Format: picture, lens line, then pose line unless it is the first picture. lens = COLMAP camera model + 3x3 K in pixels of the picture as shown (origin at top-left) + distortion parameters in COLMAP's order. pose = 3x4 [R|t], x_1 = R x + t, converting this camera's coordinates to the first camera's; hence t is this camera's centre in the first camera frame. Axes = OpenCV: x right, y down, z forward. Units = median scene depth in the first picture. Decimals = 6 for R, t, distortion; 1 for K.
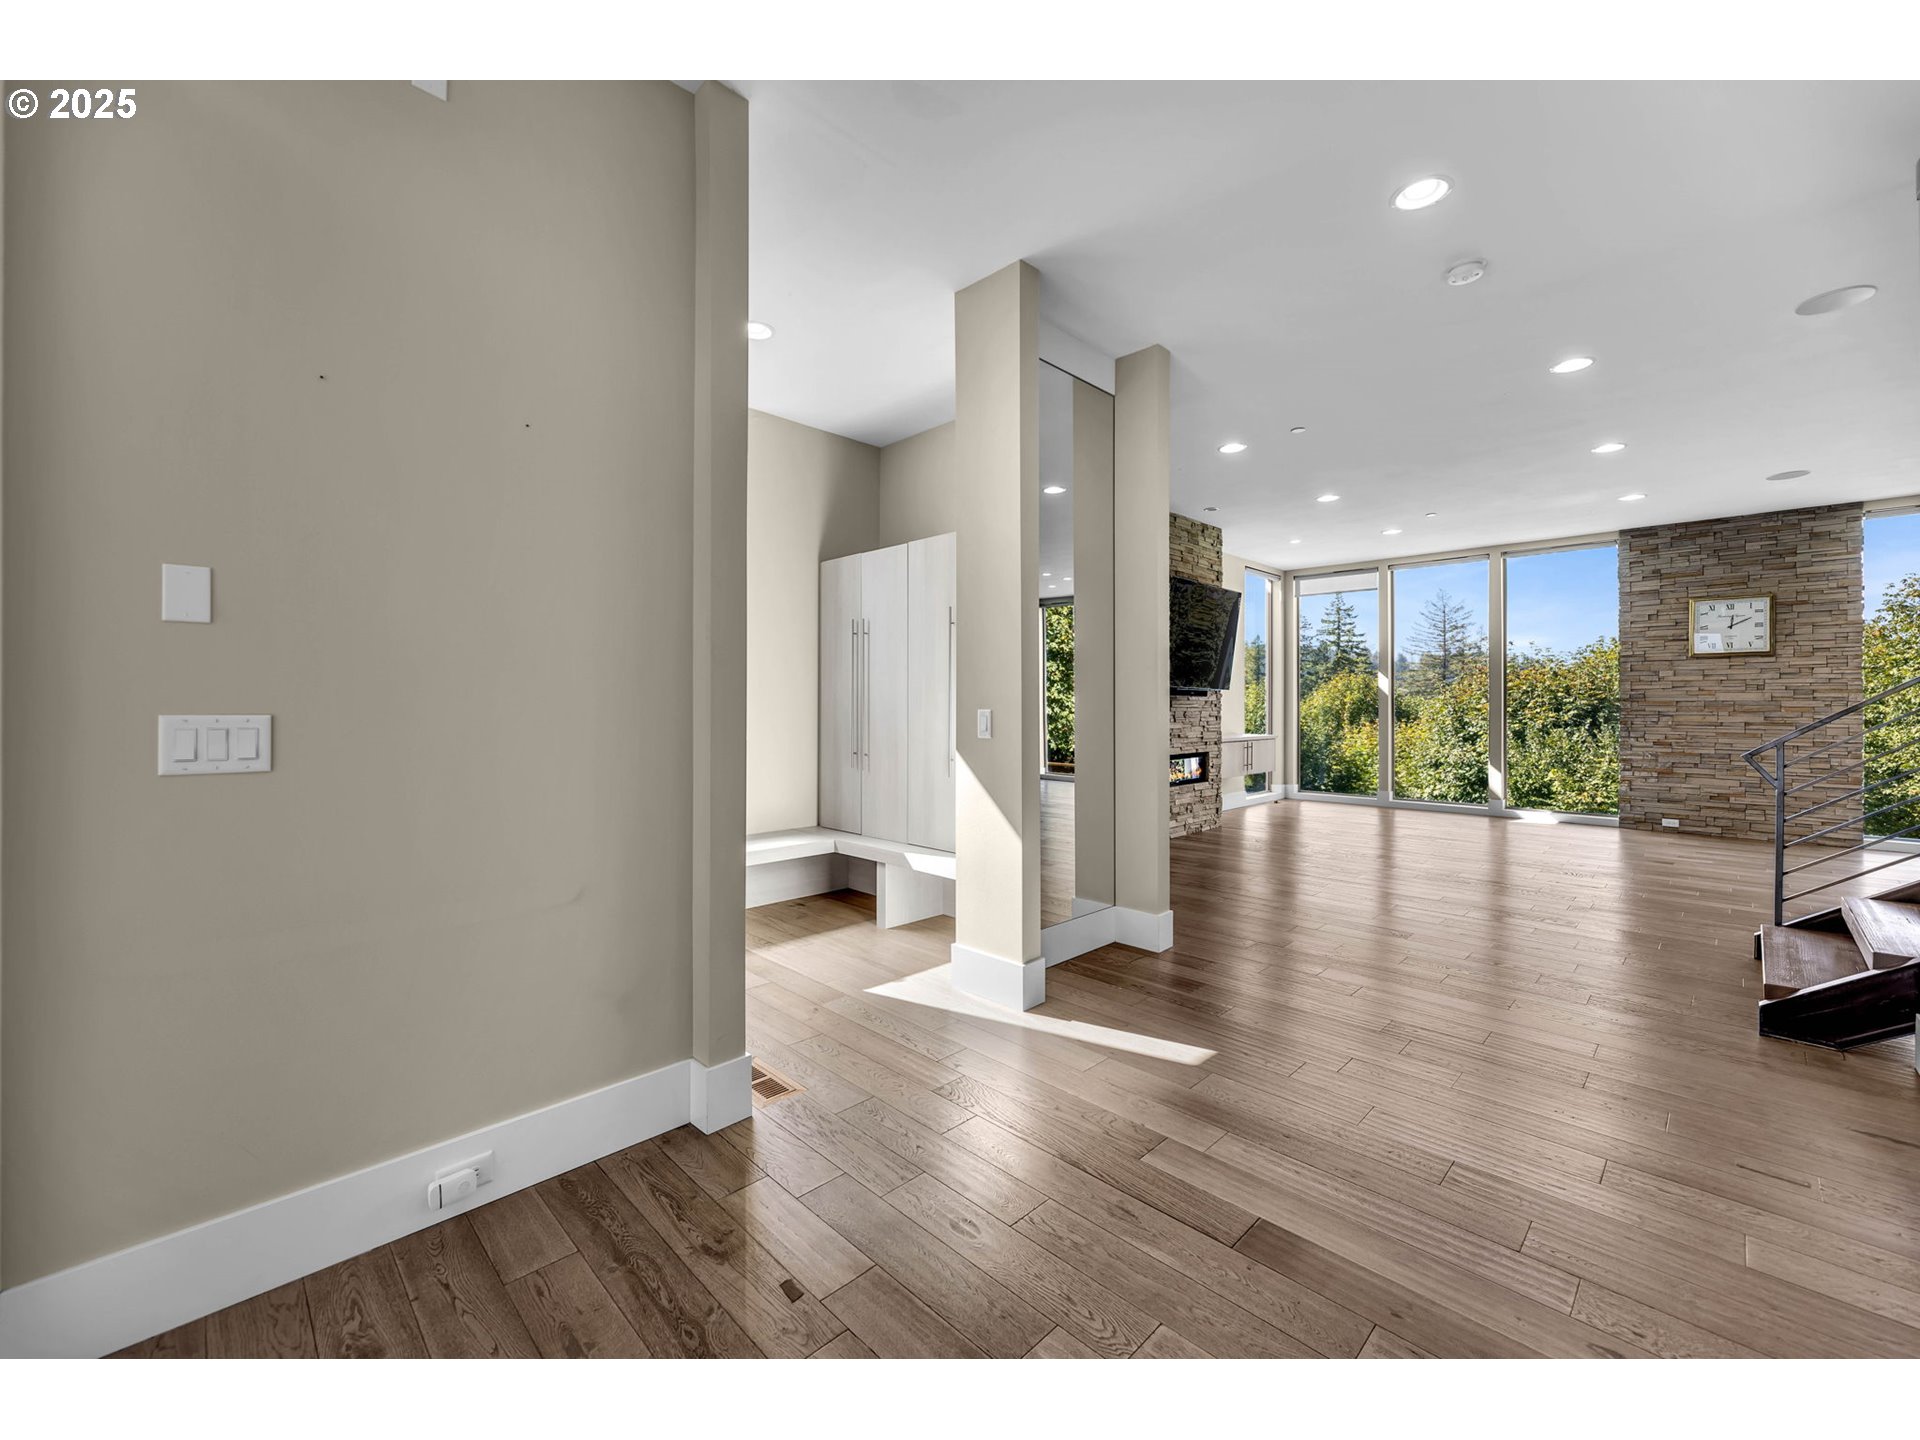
lens RADIAL K [[789.3, 0, 958.2], [0, 789.3, 703.1], [0, 0, 1]] dist [-0.003039, 0.001669]
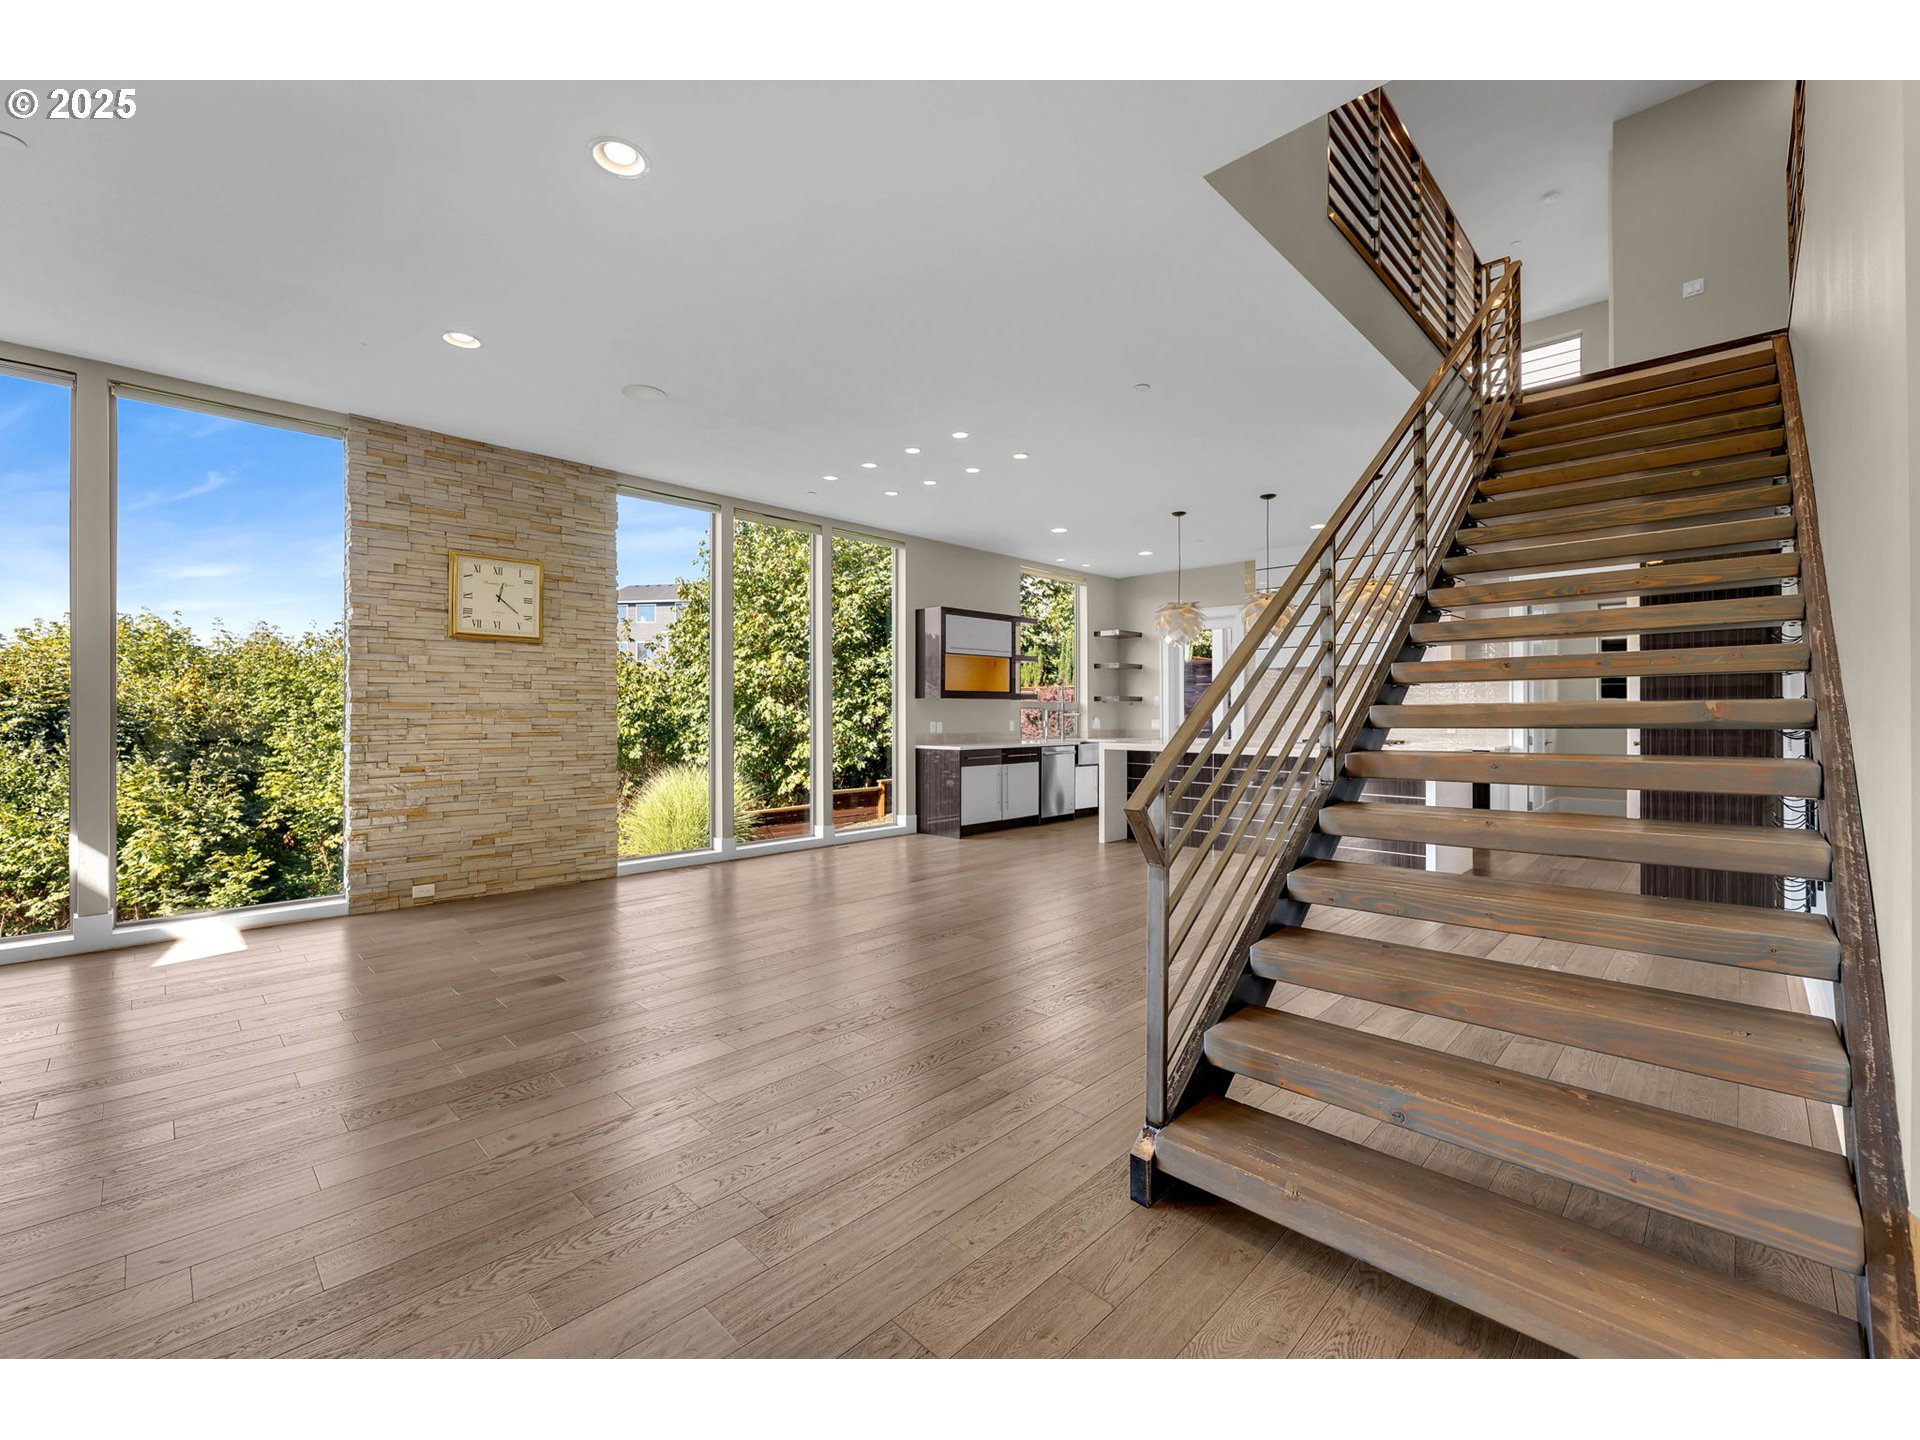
lens RADIAL K [[789.3, 0, 963.5], [0, 789.3, 712.5], [0, 0, 1]] dist [-0.003039, 0.001669]
pose [[-0.008856, -0.003757, 0.999954, 0.243882], [-0.002114, 0.999991, 0.003739, 0.001884], [-0.999959, -0.002081, -0.008864, 0.543041]]
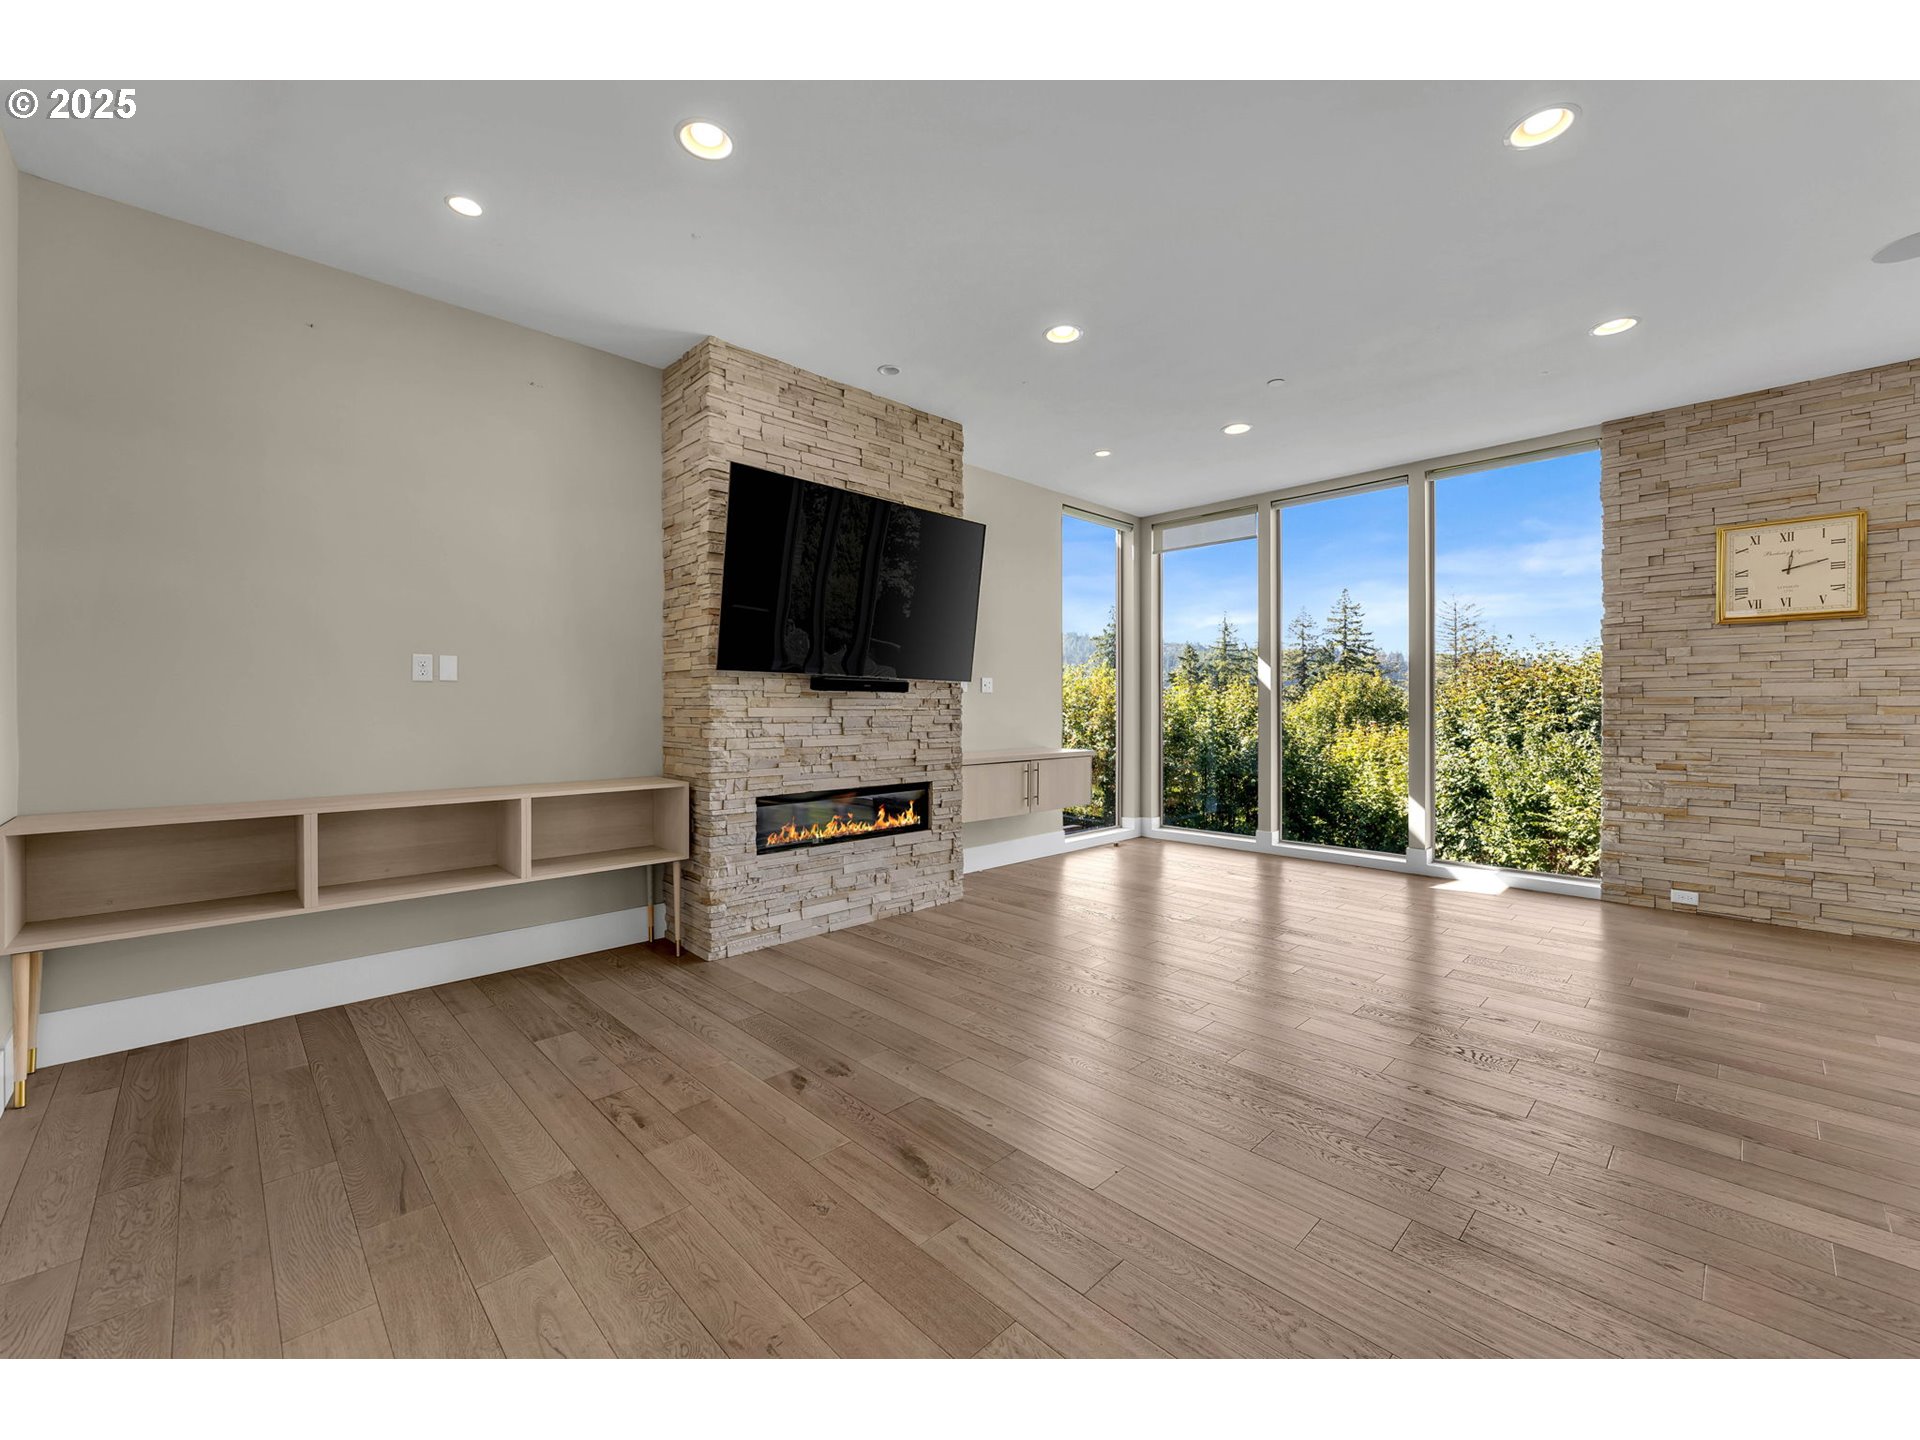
lens RADIAL K [[789.3, 0, 965.6], [0, 789.3, 710.0], [0, 0, 1]] dist [-0.003039, 0.001669]
pose [[0.999954, -0.002977, -0.009099, 0.342382], [0.003029, 0.999979, 0.005678, 0.002002], [0.009082, -0.005705, 0.999942, 0.373999]]
